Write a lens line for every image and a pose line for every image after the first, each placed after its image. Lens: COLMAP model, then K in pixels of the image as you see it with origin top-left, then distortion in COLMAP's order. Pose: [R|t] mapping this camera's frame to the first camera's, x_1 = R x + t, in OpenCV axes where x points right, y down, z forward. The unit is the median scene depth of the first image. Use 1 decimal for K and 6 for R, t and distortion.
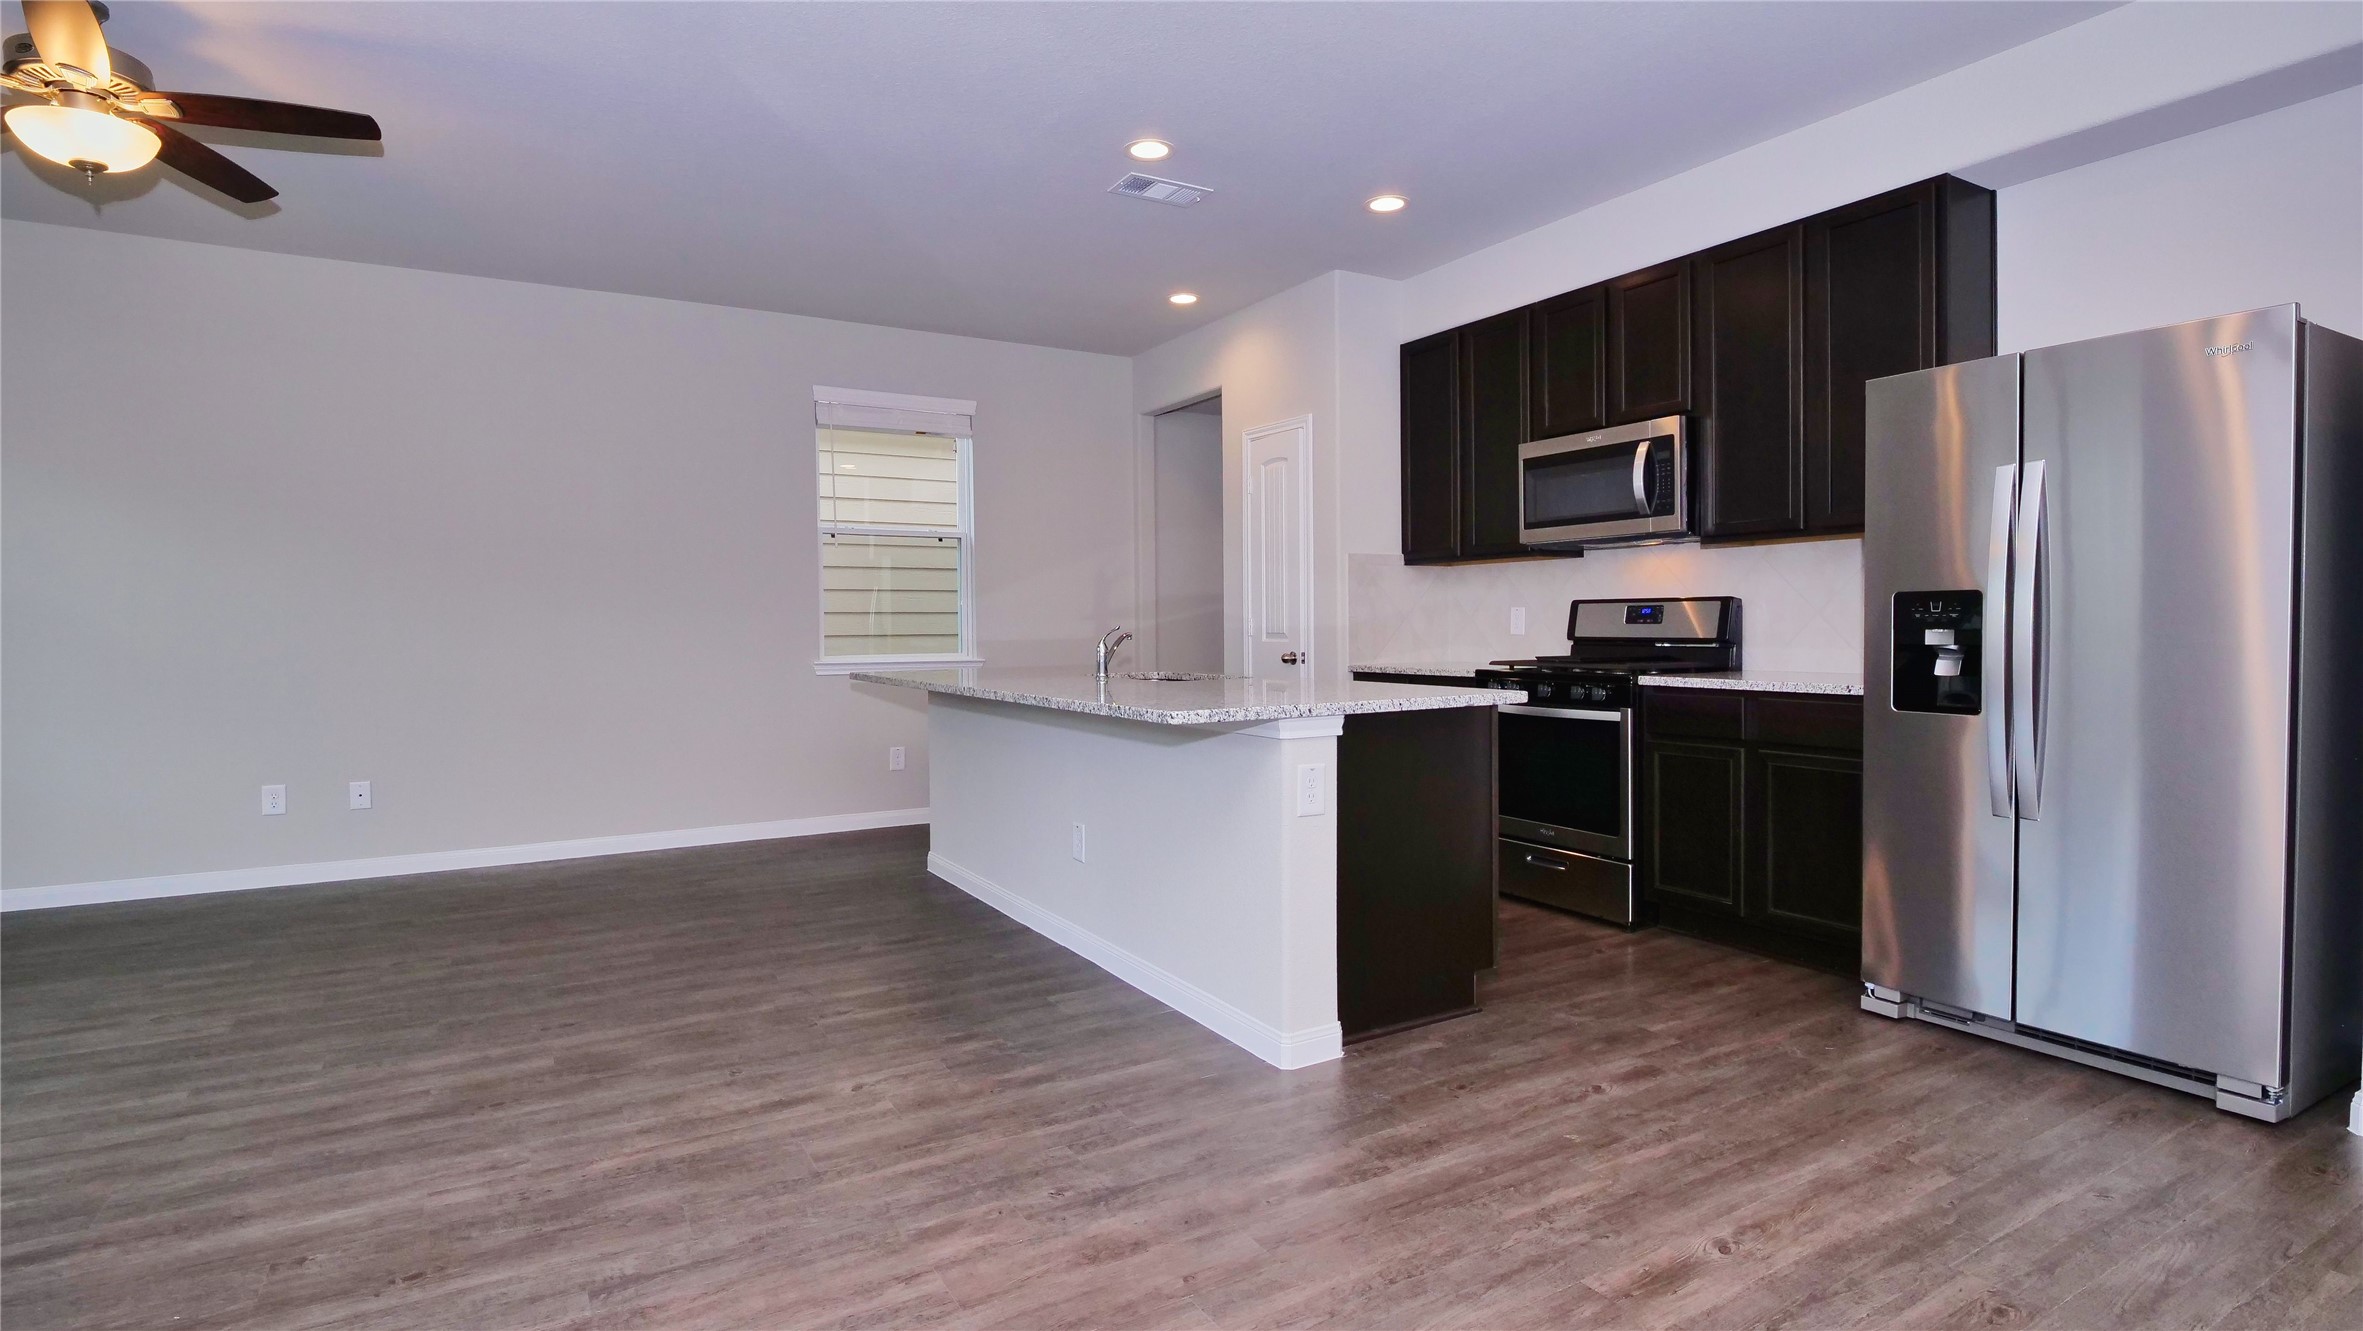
lens RADIAL K [[1142.0, 0, 1185.8], [0, 1142.0, 664.7], [0, 0, 1]] dist [-0.012148, -0.000447]
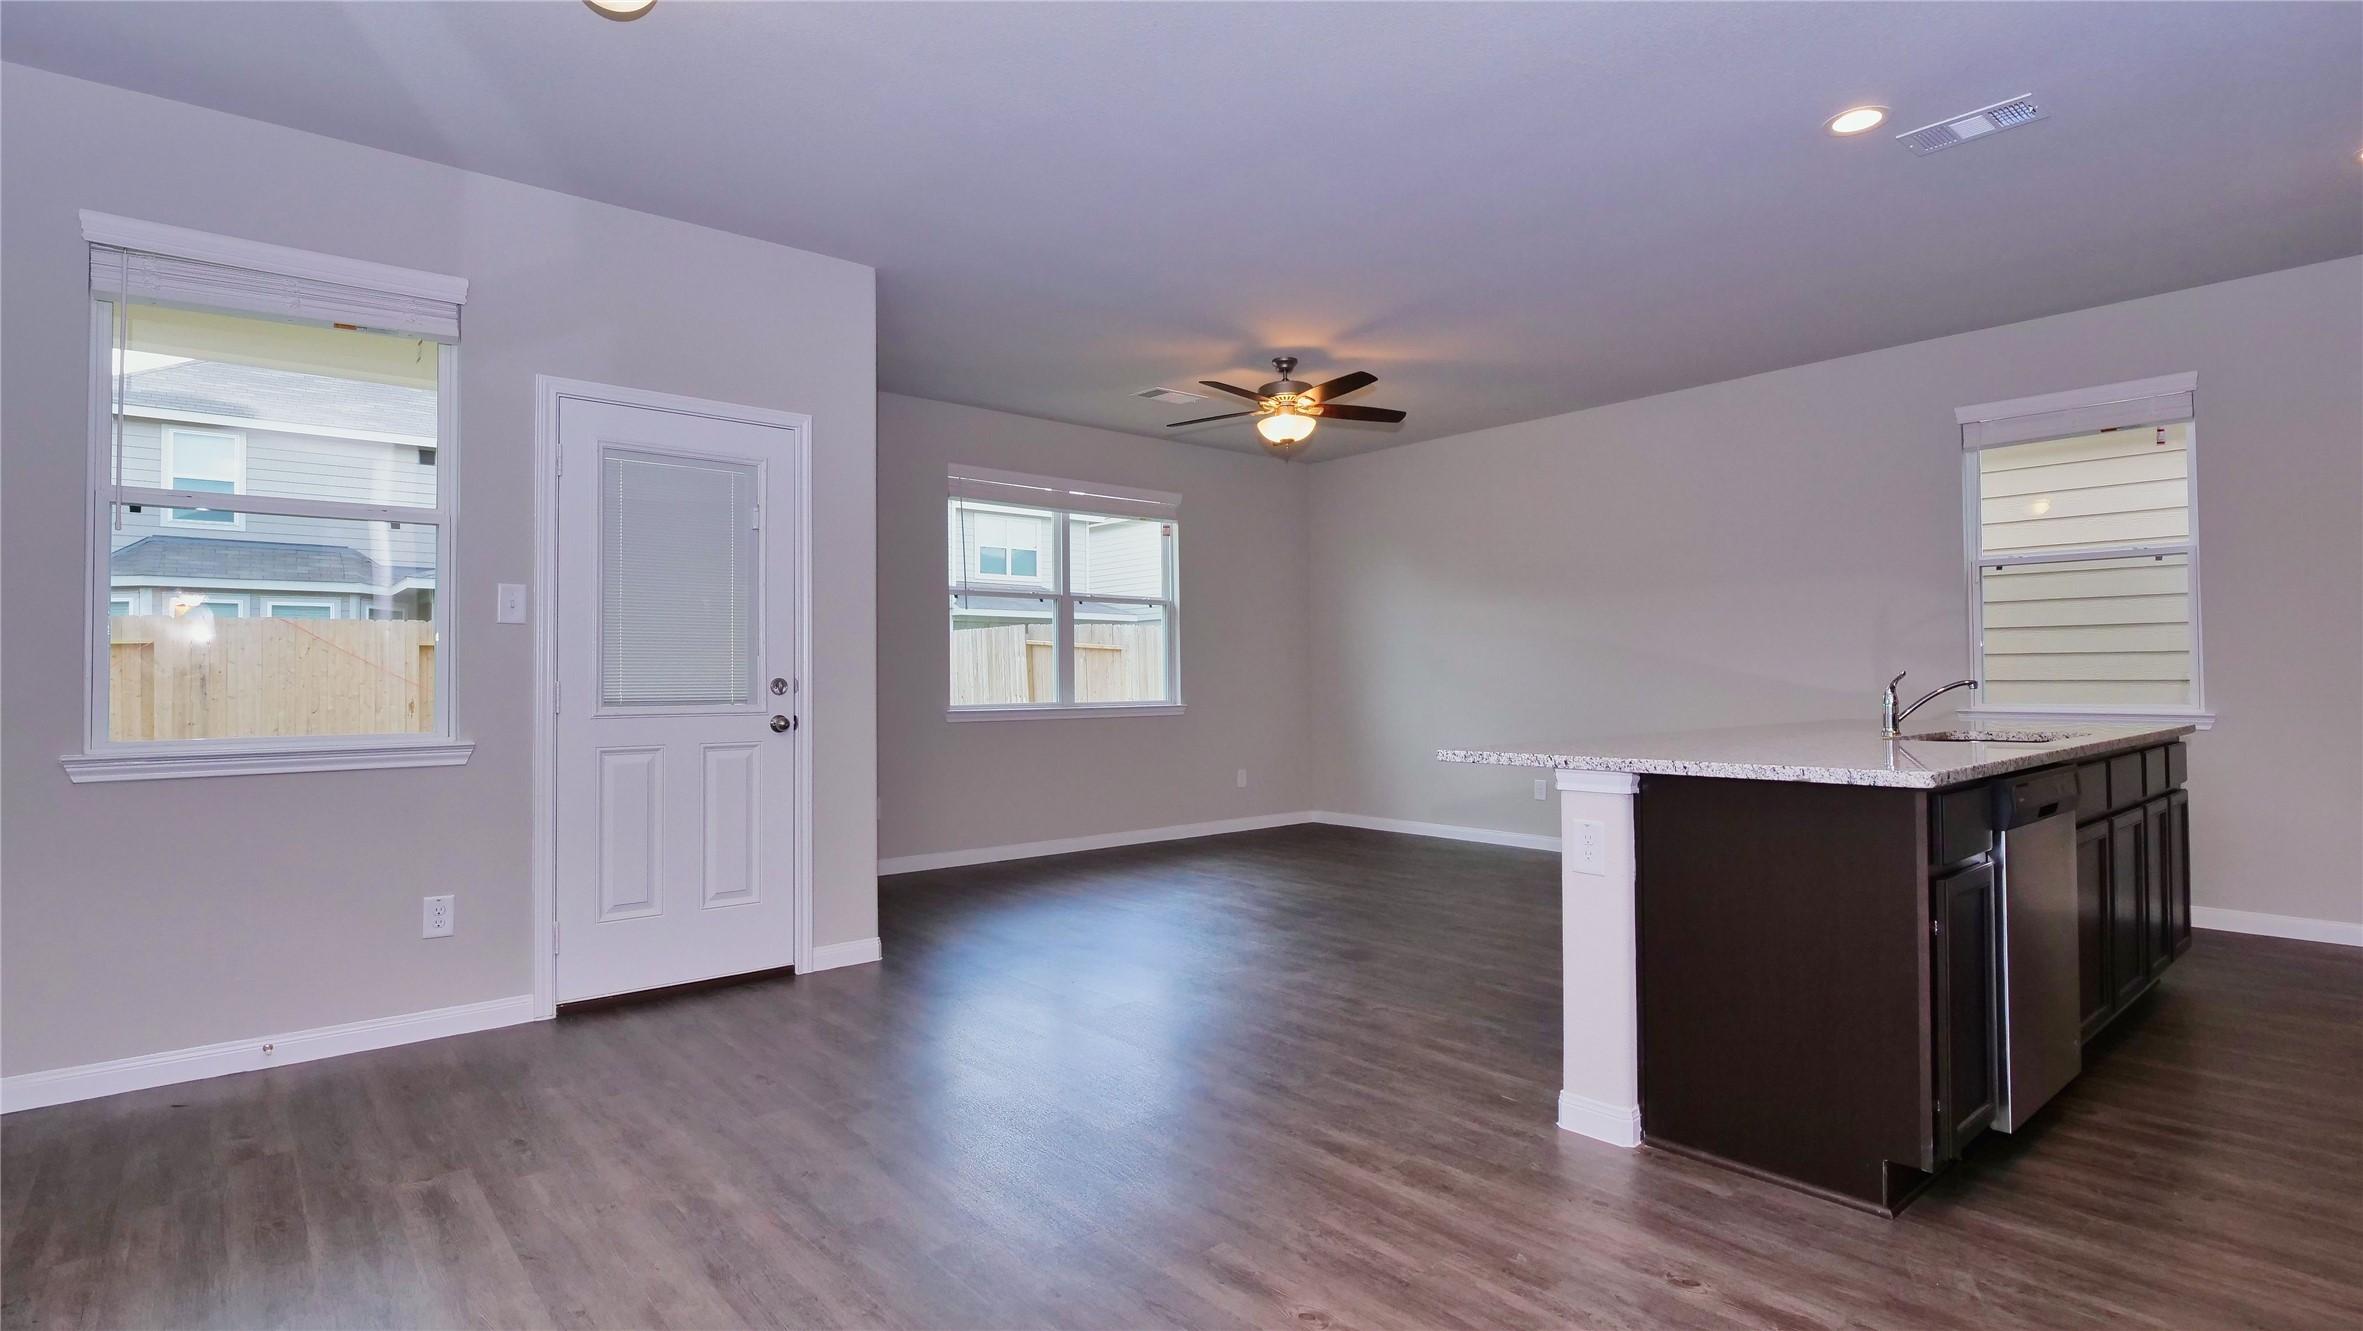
lens RADIAL K [[1142.0, 0, 1185.8], [0, 1142.0, 664.7], [0, 0, 1]] dist [-0.012148, -0.000447]
pose [[0.175914, -0.005748, -0.984389, 1.040316], [-0.025989, 0.999607, -0.010481, -0.025808], [0.984062, 0.027427, 0.175696, 0.515264]]
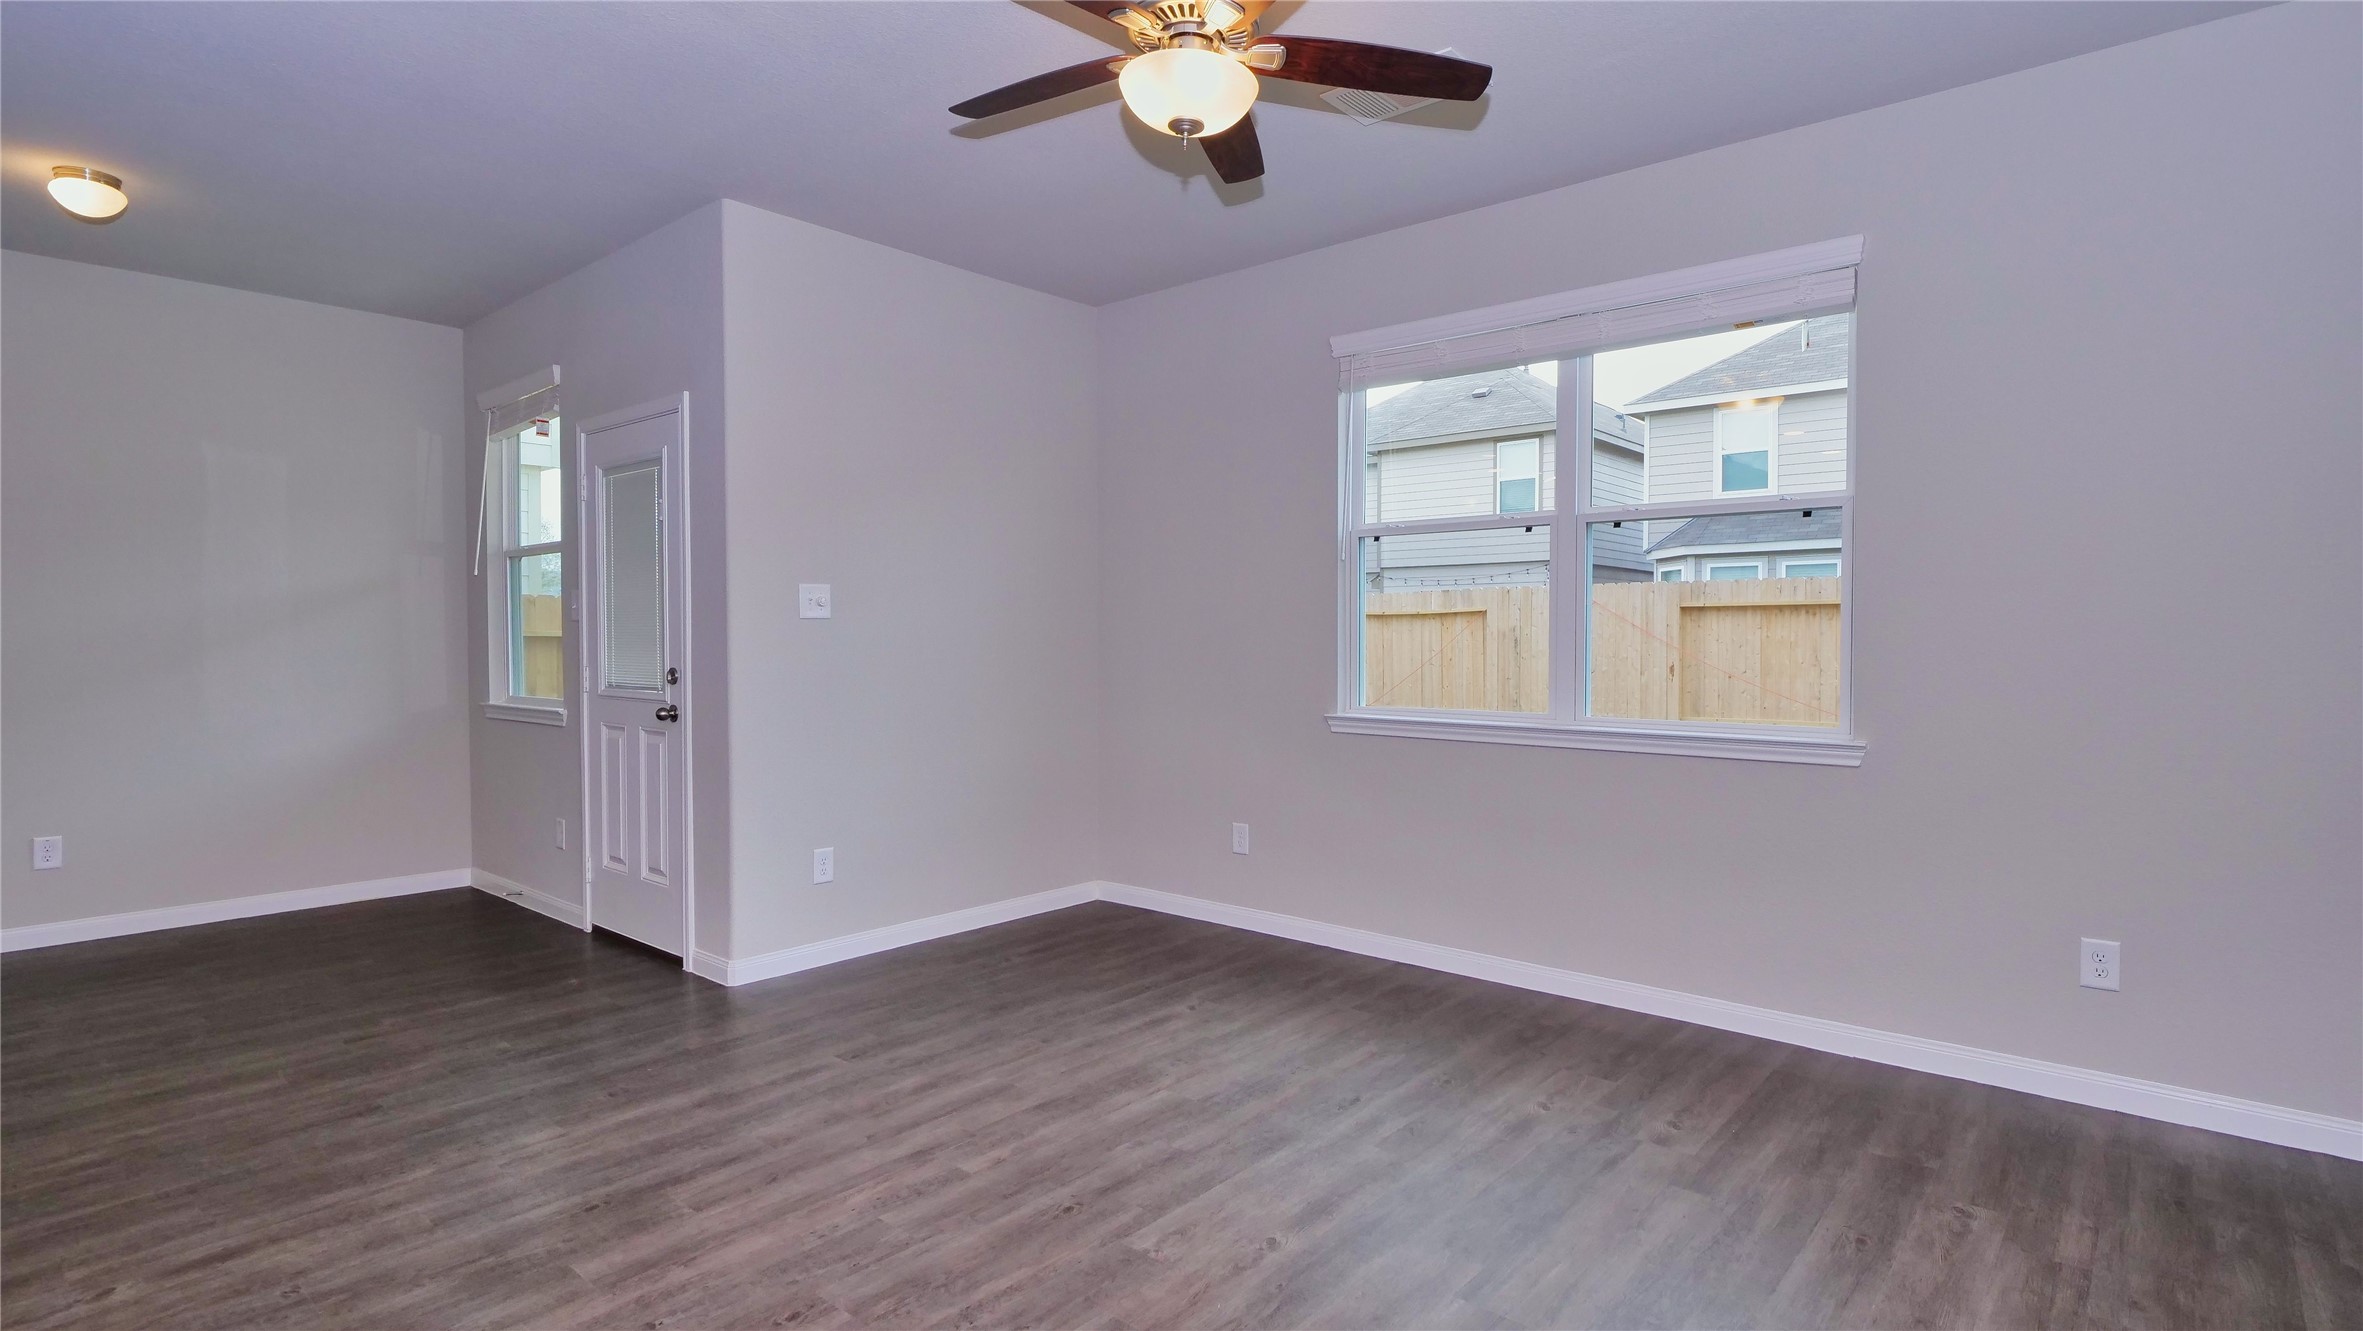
lens RADIAL K [[1161.3, 0, 1181.5], [0, 1161.3, 665.5], [0, 0, 1]] dist [-0.008880, 0.000393]
pose [[-0.949994, 0.017539, -0.311774, -0.756814], [-0.000872, 0.998268, 0.058816, -0.107590], [0.312266, 0.056147, -0.948334, 1.966630]]
